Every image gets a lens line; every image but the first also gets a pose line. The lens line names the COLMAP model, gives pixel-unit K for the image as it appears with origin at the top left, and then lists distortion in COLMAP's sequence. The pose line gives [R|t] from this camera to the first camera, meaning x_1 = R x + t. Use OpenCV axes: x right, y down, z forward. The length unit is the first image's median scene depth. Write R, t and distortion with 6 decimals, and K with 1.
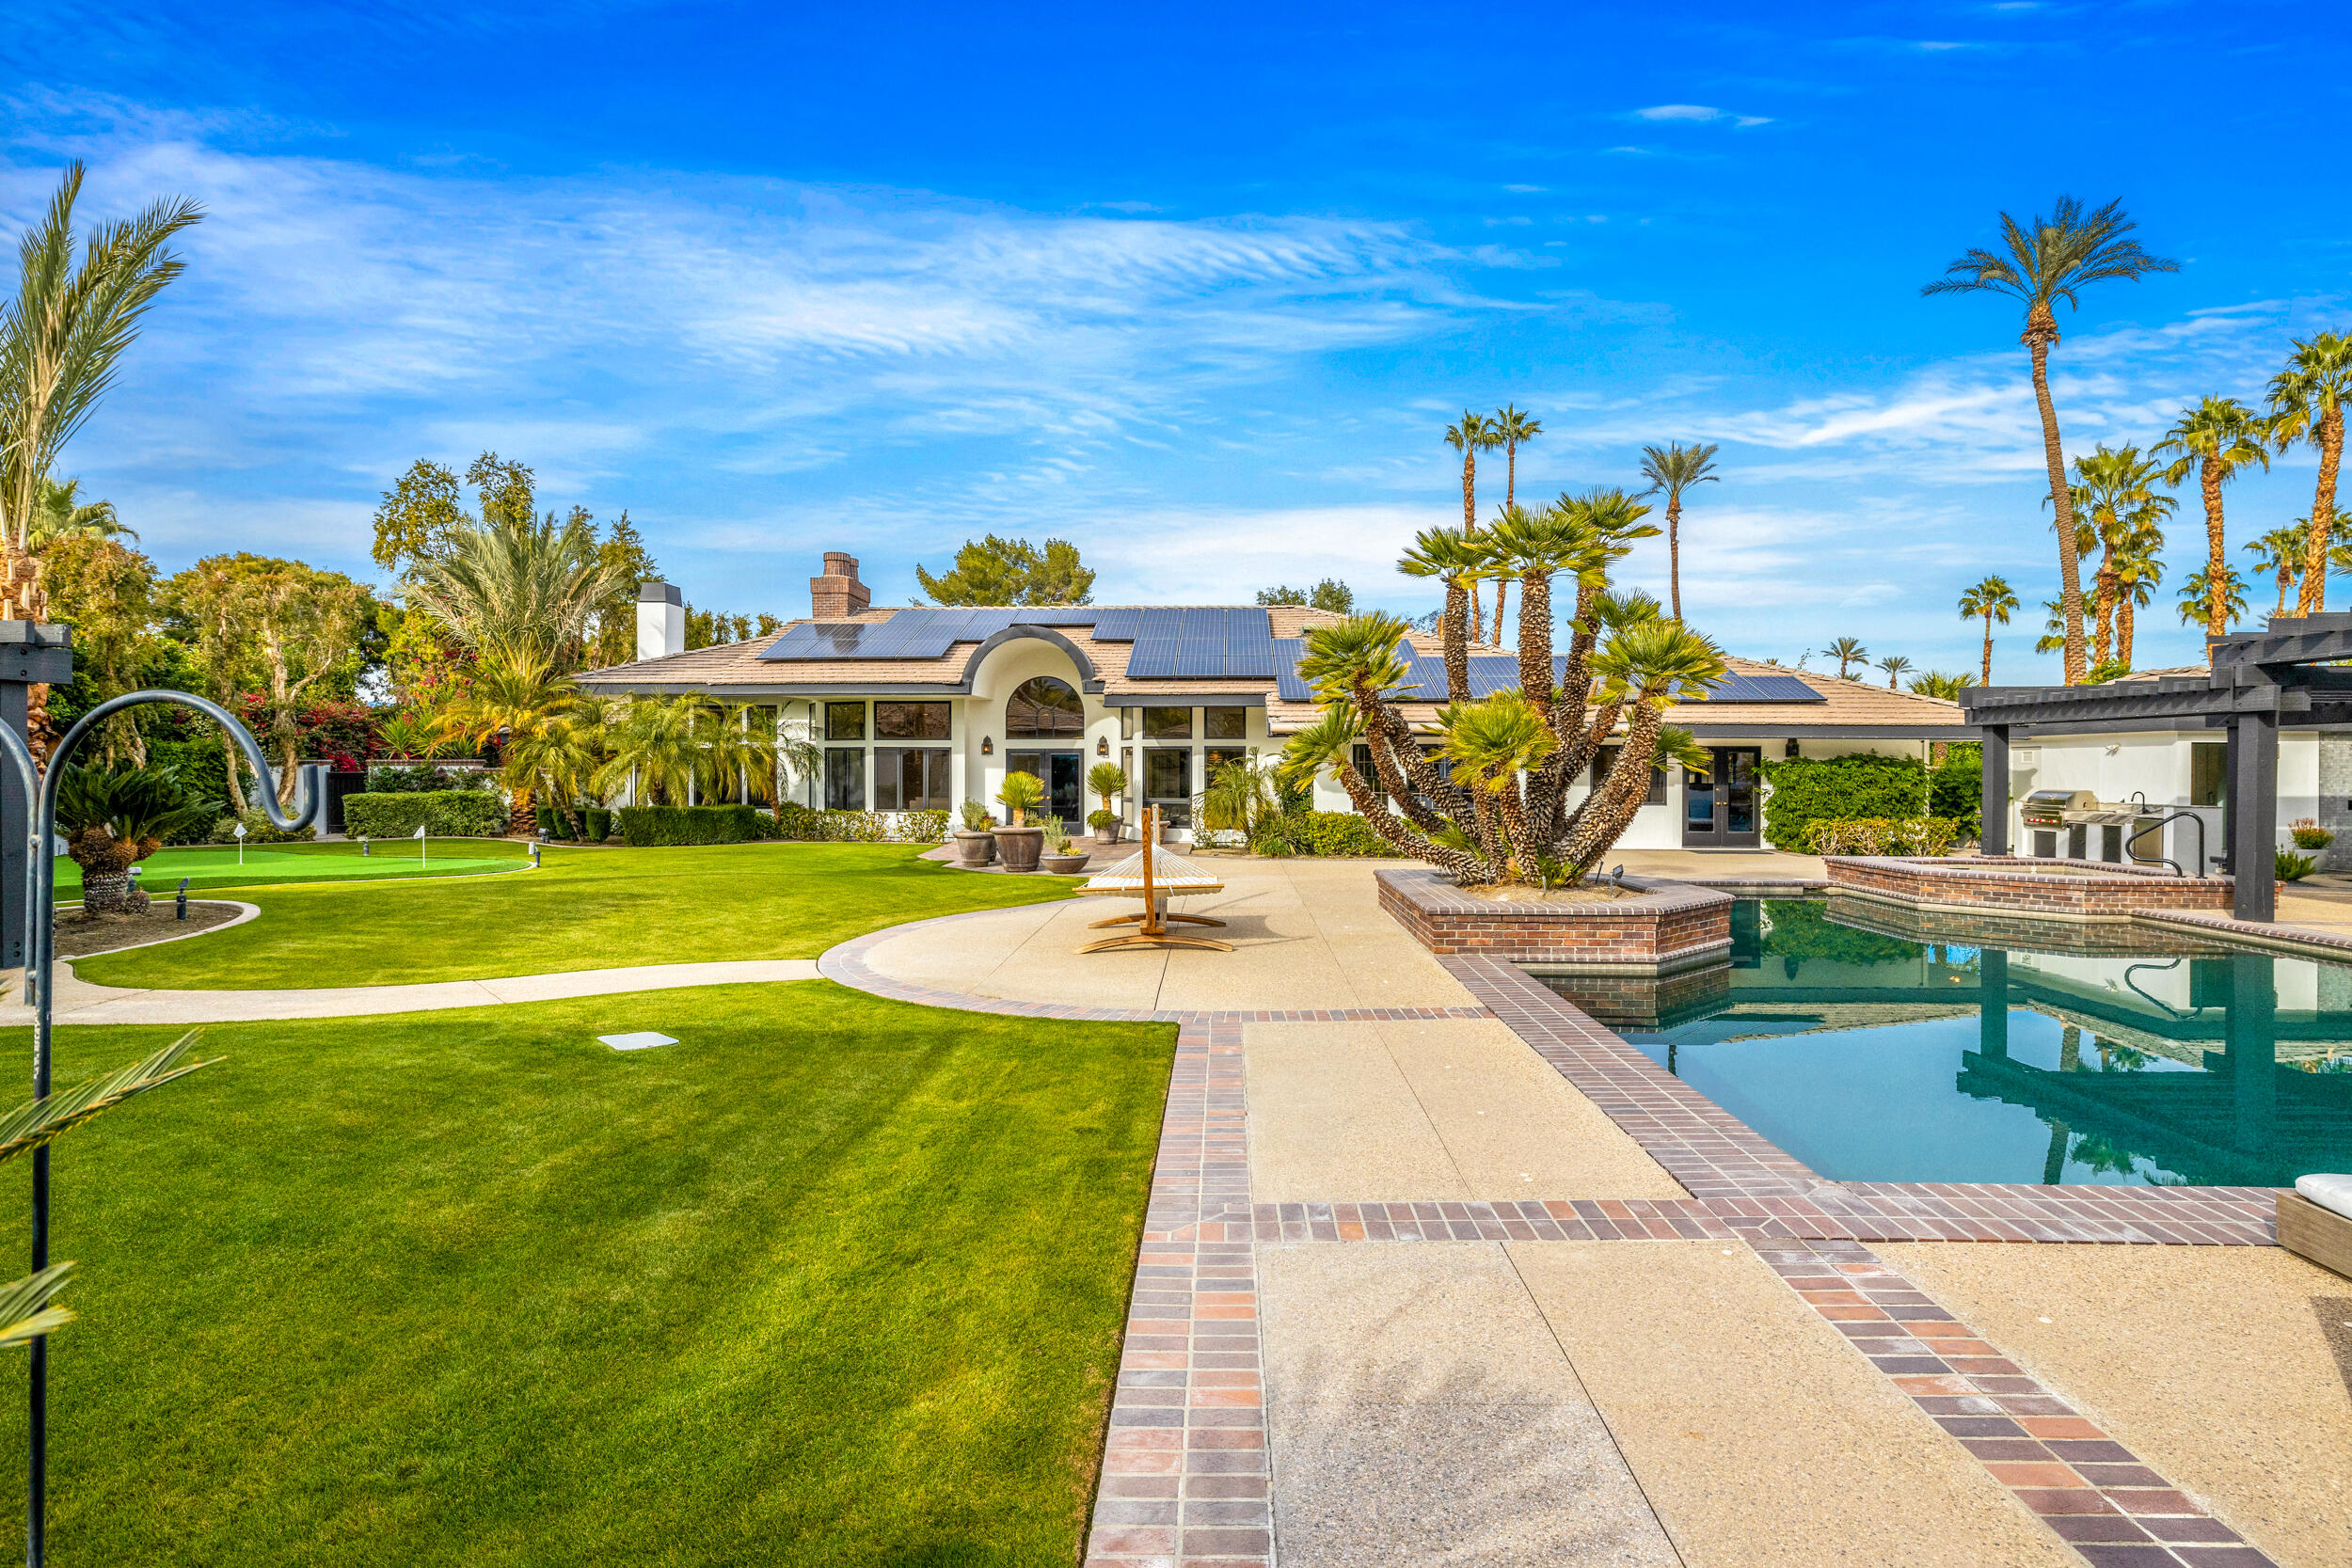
lens RADIAL K [[1232.9, 0, 1176.0], [0, 1232.9, 784.0], [0, 0, 1]] dist [-0.002001, -0.000015]
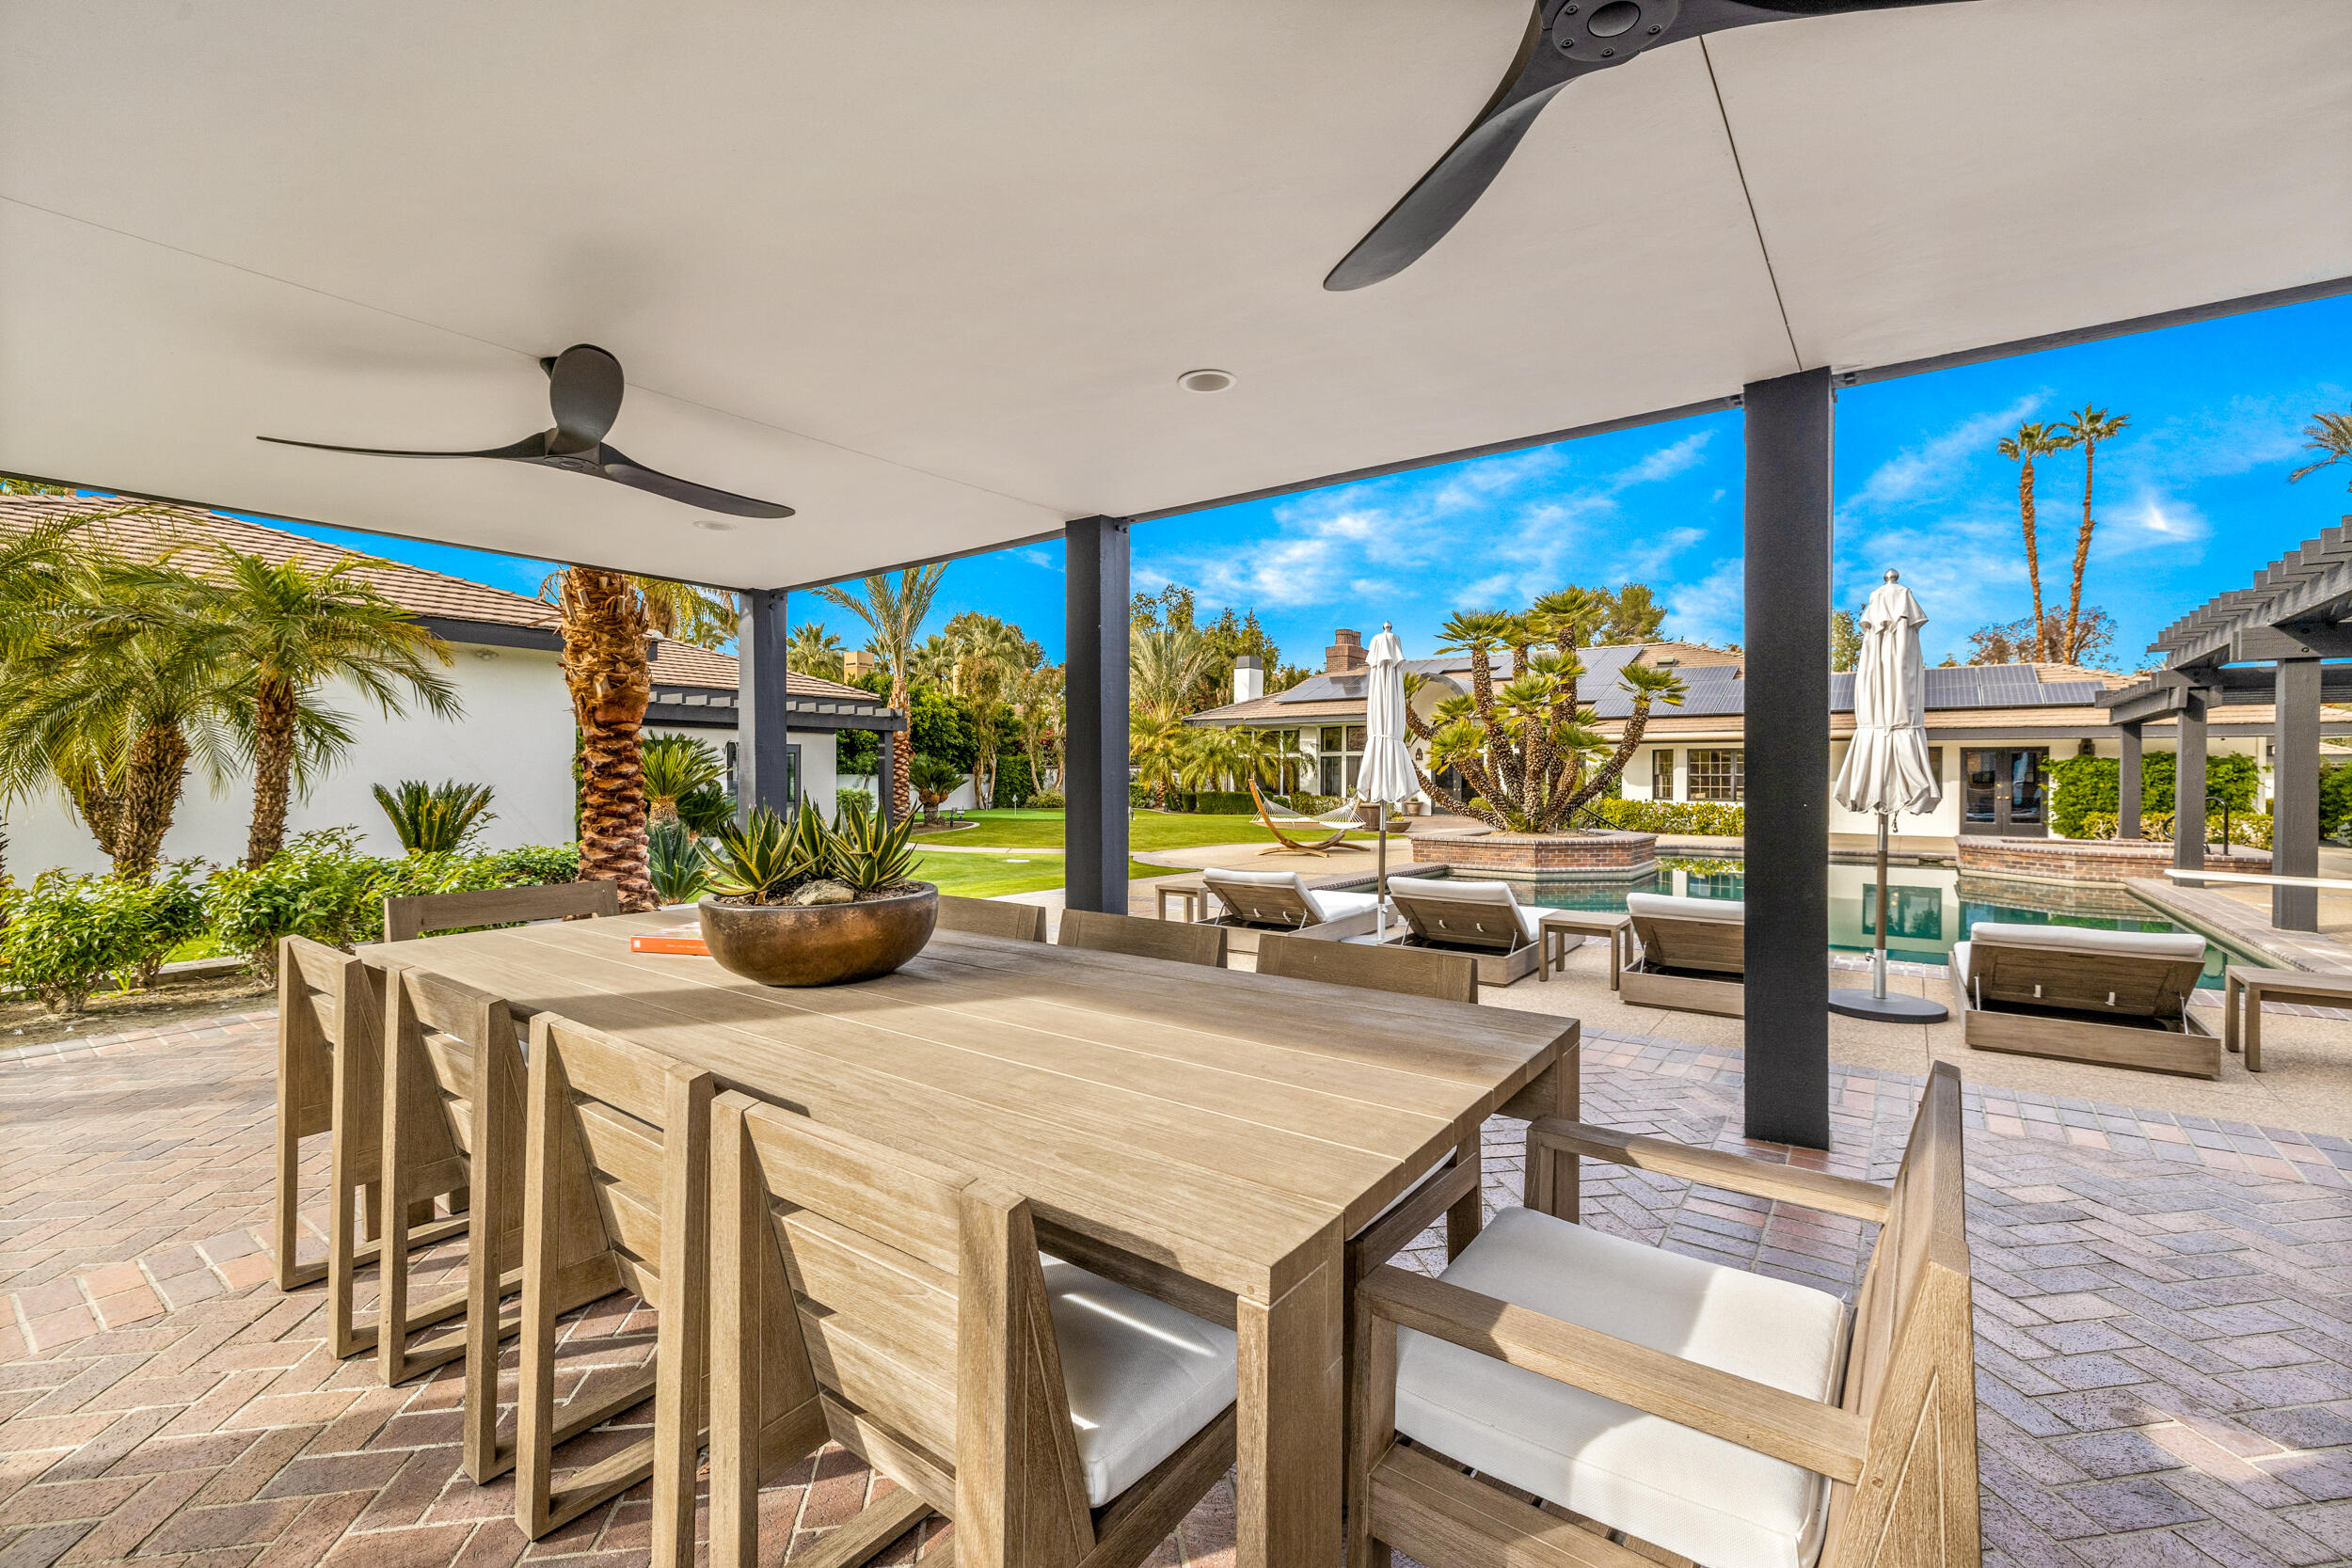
lens RADIAL K [[1022.9, 0, 1176.0], [0, 1022.9, 784.0], [0, 0, 1]] dist [-0.001204, -0.000079]
pose [[0.820071, 0.006256, -0.572228, 0.350378], [-0.010516, 0.999936, -0.004139, 0.014744], [0.572165, 0.009412, 0.820084, -0.196654]]
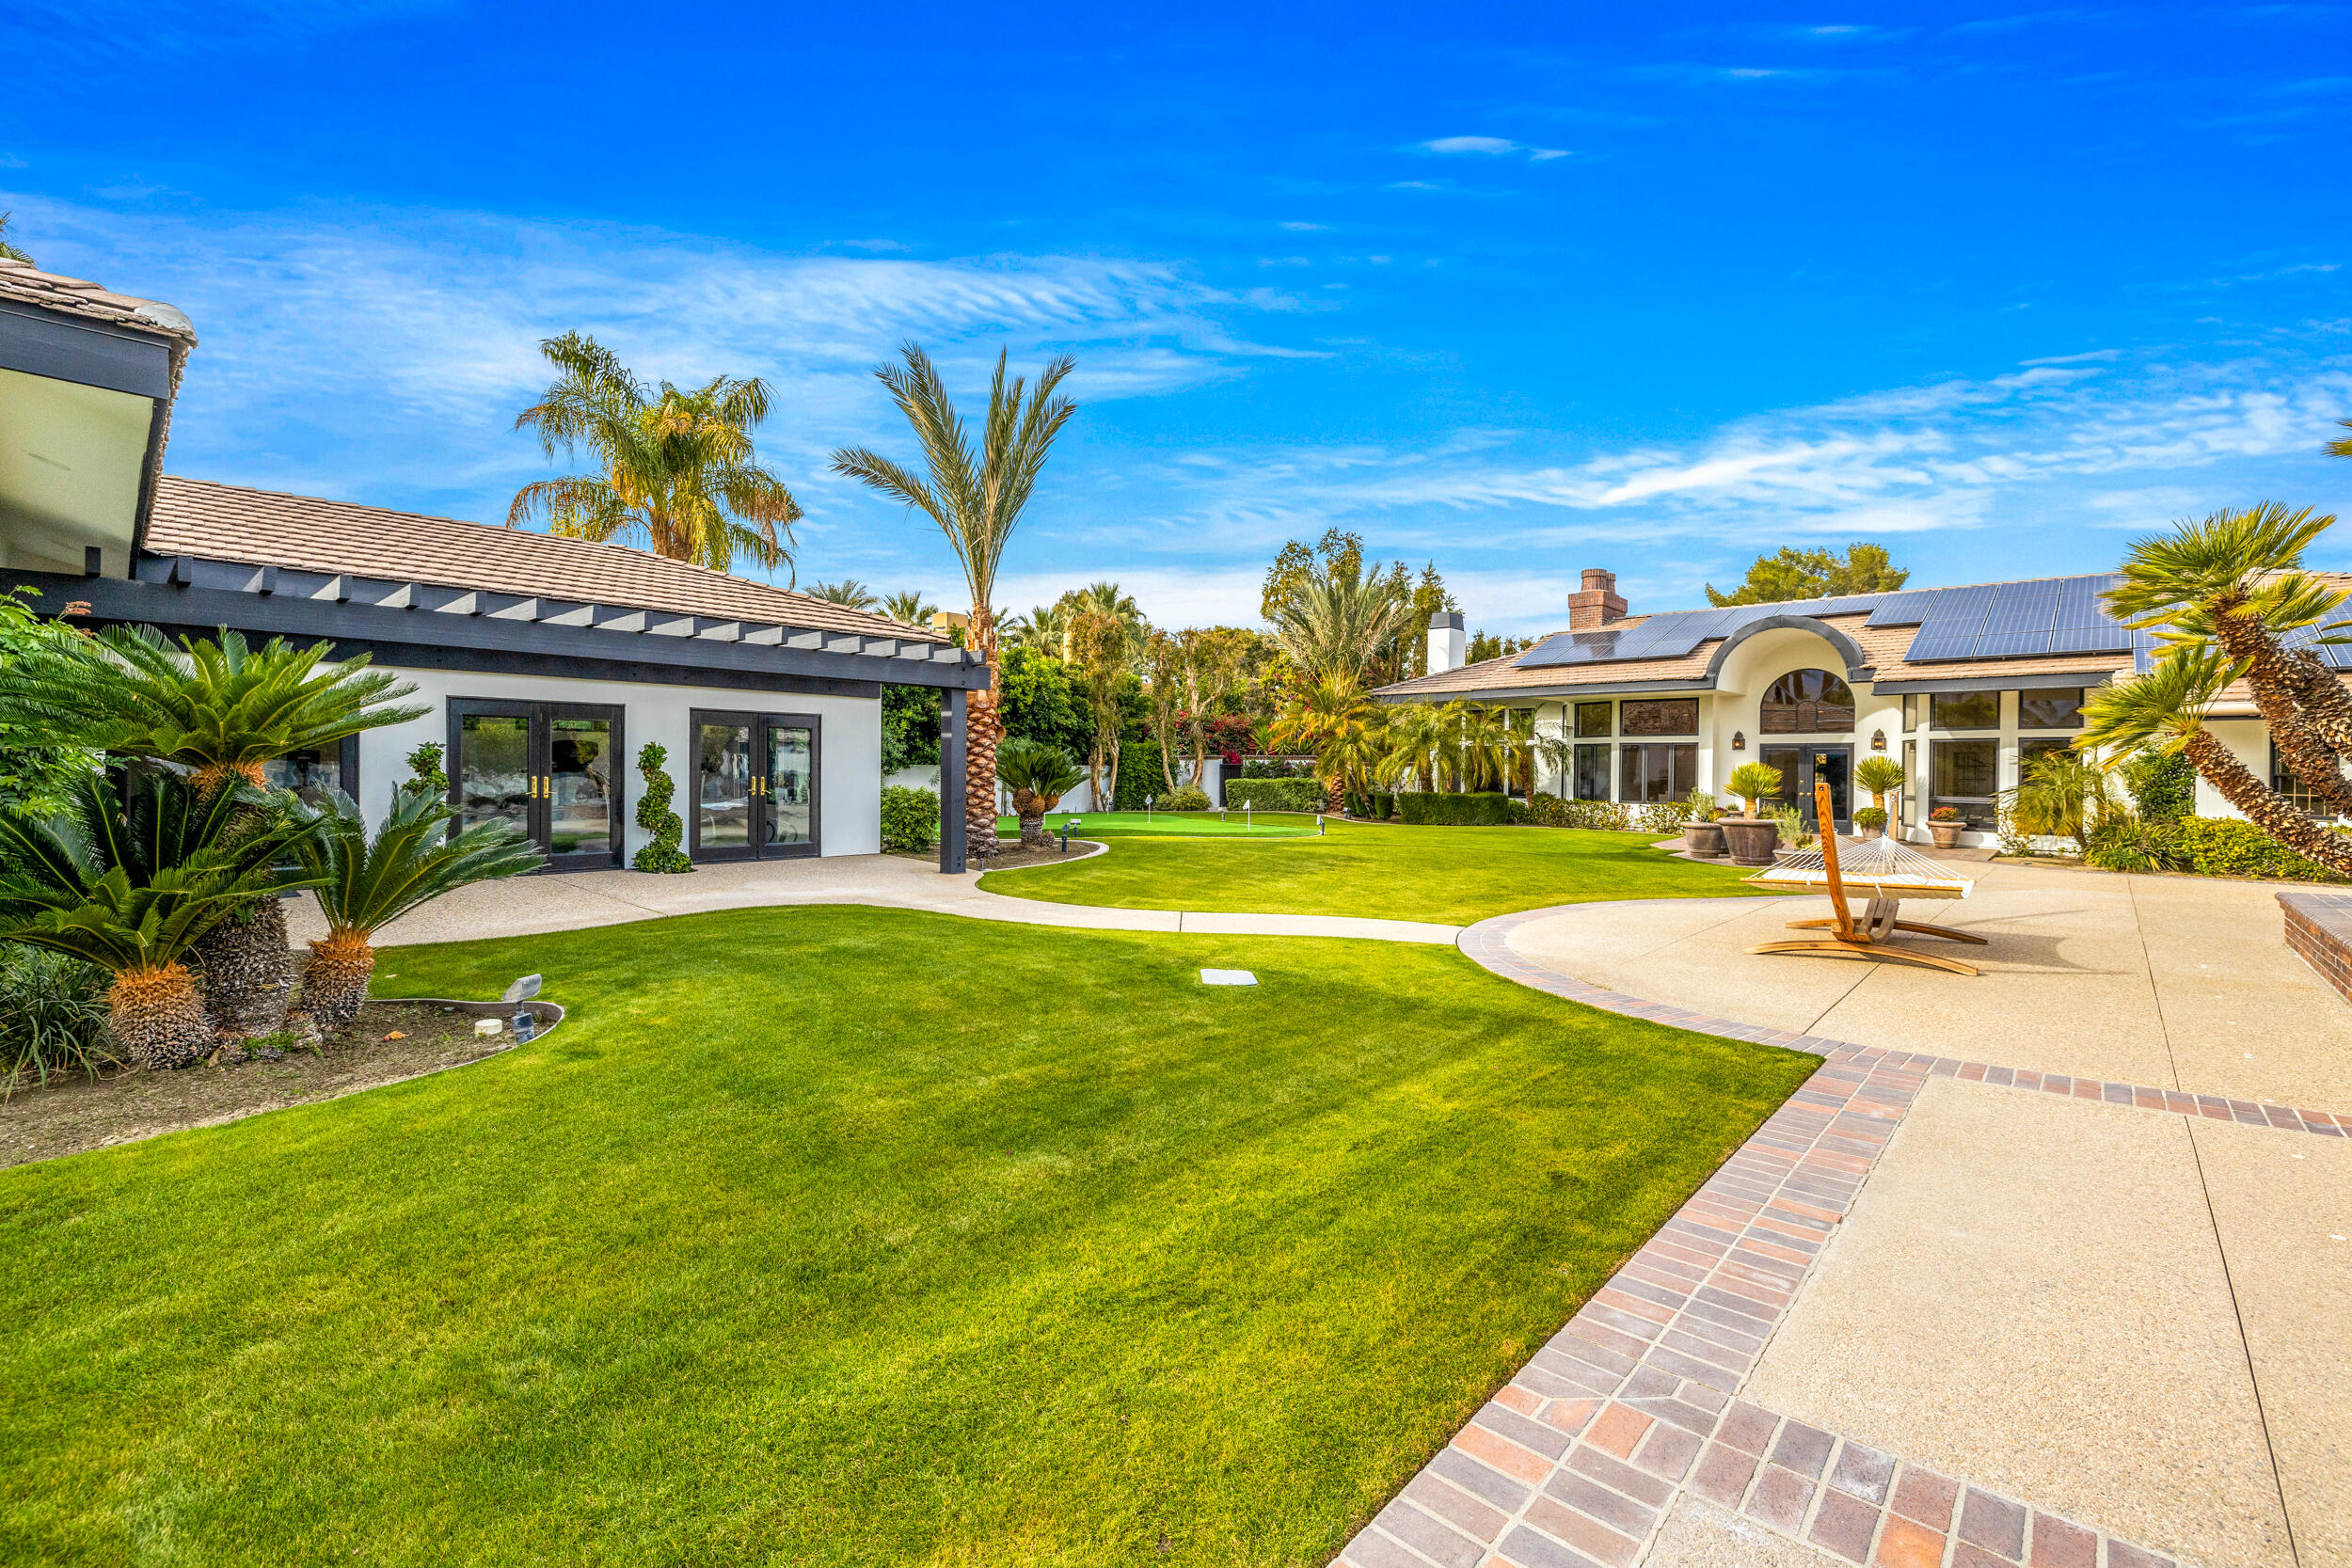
lens RADIAL K [[996.9, 0, 1172.1], [0, 996.9, 779.7], [0, 0, 1]] dist [0.000715, 0.000074]
pose [[0.757376, 0.015165, -0.652802, 0.032448], [-0.019439, 0.999811, 0.000674, 0.010275], [0.652689, 0.012179, 0.757528, 0.091782]]
